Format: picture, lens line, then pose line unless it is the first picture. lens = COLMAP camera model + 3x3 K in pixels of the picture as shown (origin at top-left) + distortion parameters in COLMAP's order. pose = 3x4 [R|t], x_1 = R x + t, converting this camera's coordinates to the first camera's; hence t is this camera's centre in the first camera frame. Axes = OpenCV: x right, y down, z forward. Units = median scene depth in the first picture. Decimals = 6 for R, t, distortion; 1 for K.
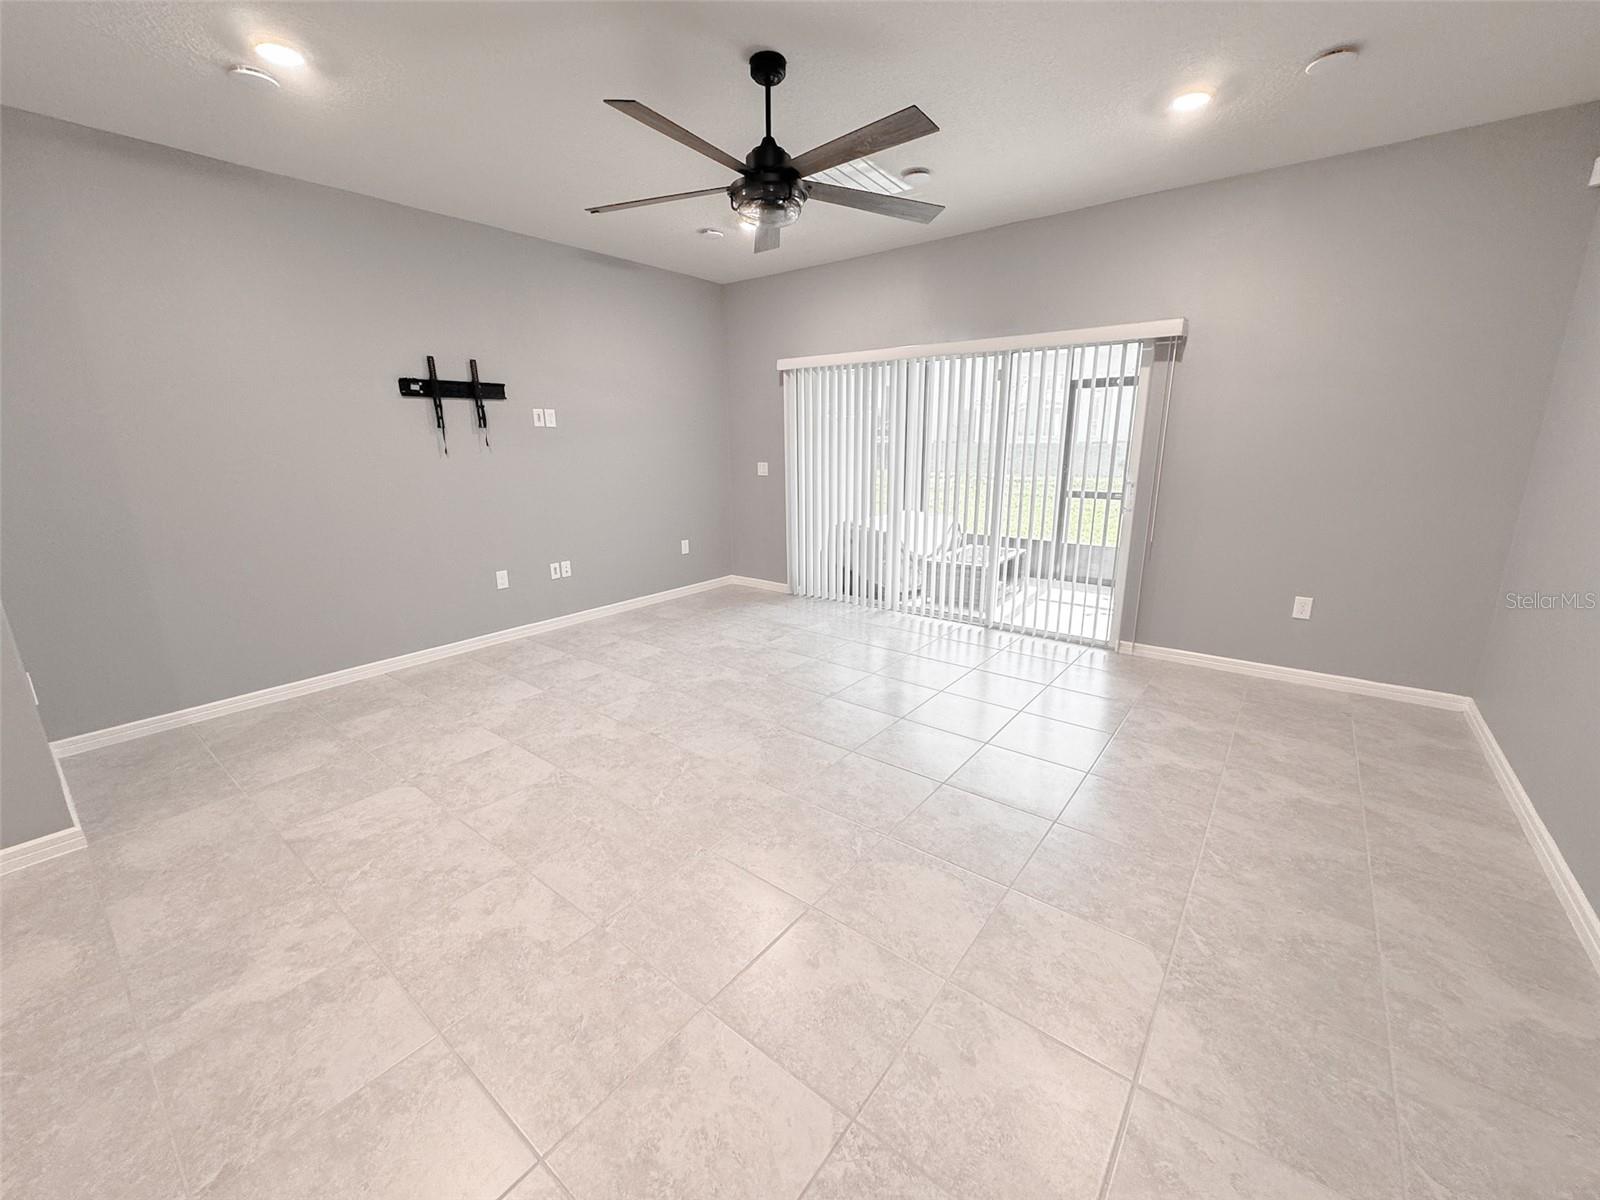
lens RADIAL K [[639.3, 0, 798.5], [0, 639.3, 599.0], [0, 0, 1]] dist [-0.003048, 0.000126]
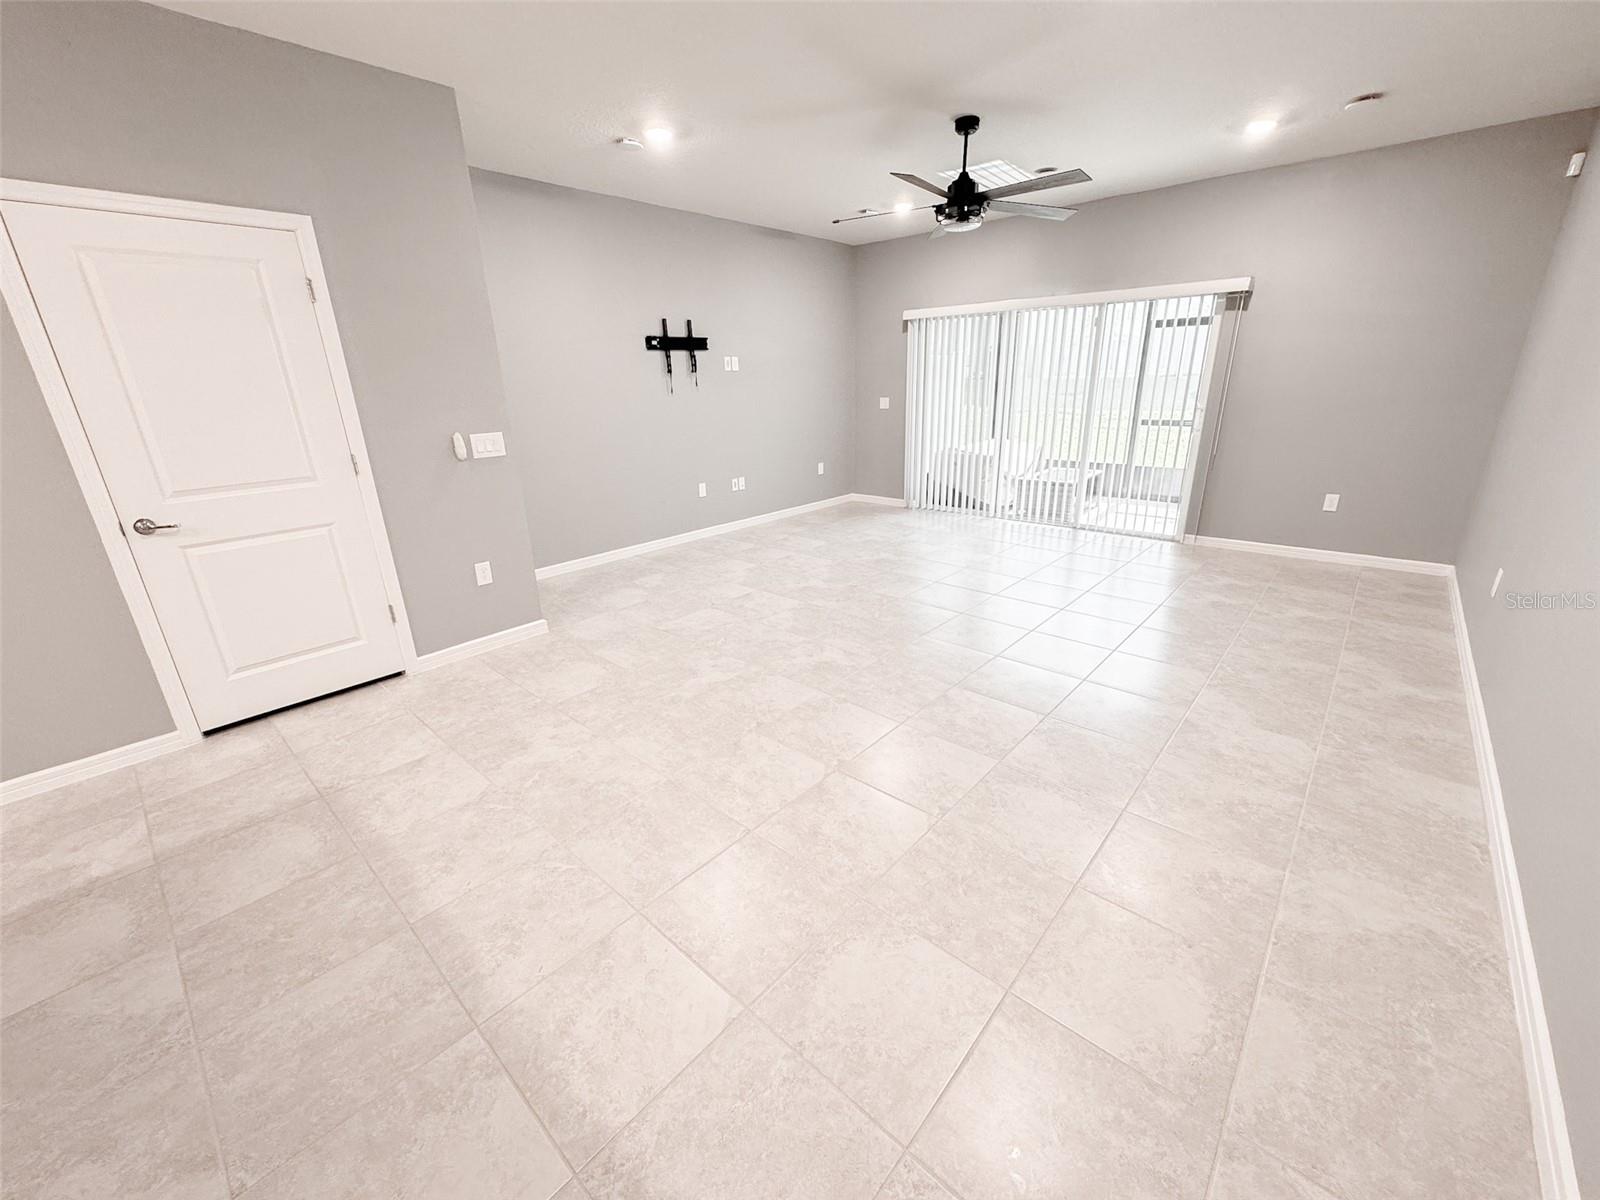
lens RADIAL K [[639.3, 0, 798.5], [0, 639.3, 599.0], [0, 0, 1]] dist [-0.003048, 0.000126]
pose [[0.997596, 0.007161, -0.068929, -0.192205], [-0.001029, 0.996067, 0.088593, 0.086112], [0.069292, -0.088309, 0.993680, -0.359551]]
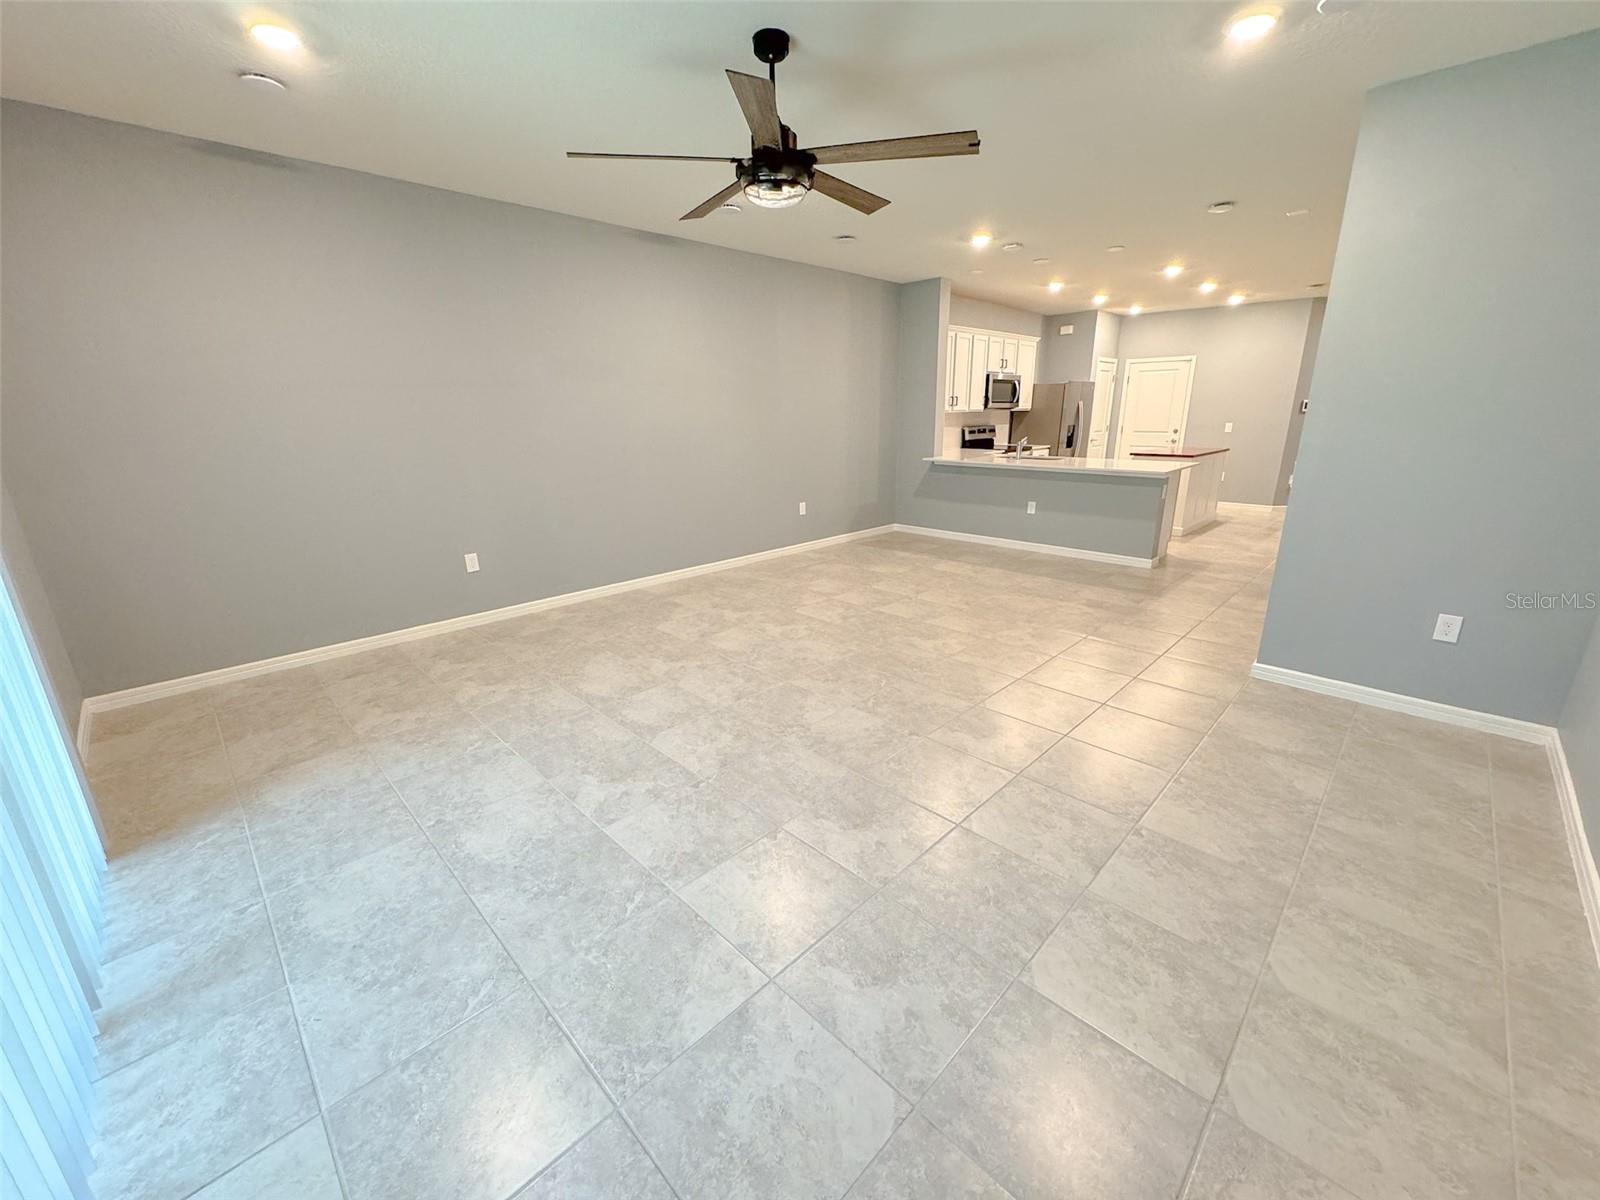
lens RADIAL K [[639.3, 0, 798.5], [0, 639.3, 599.0], [0, 0, 1]] dist [-0.003048, 0.000126]
pose [[-0.992756, -0.013376, 0.119399, -0.127008], [0.049922, 0.858009, 0.511203, -0.344772], [-0.109283, 0.513460, -0.851126, 1.322454]]
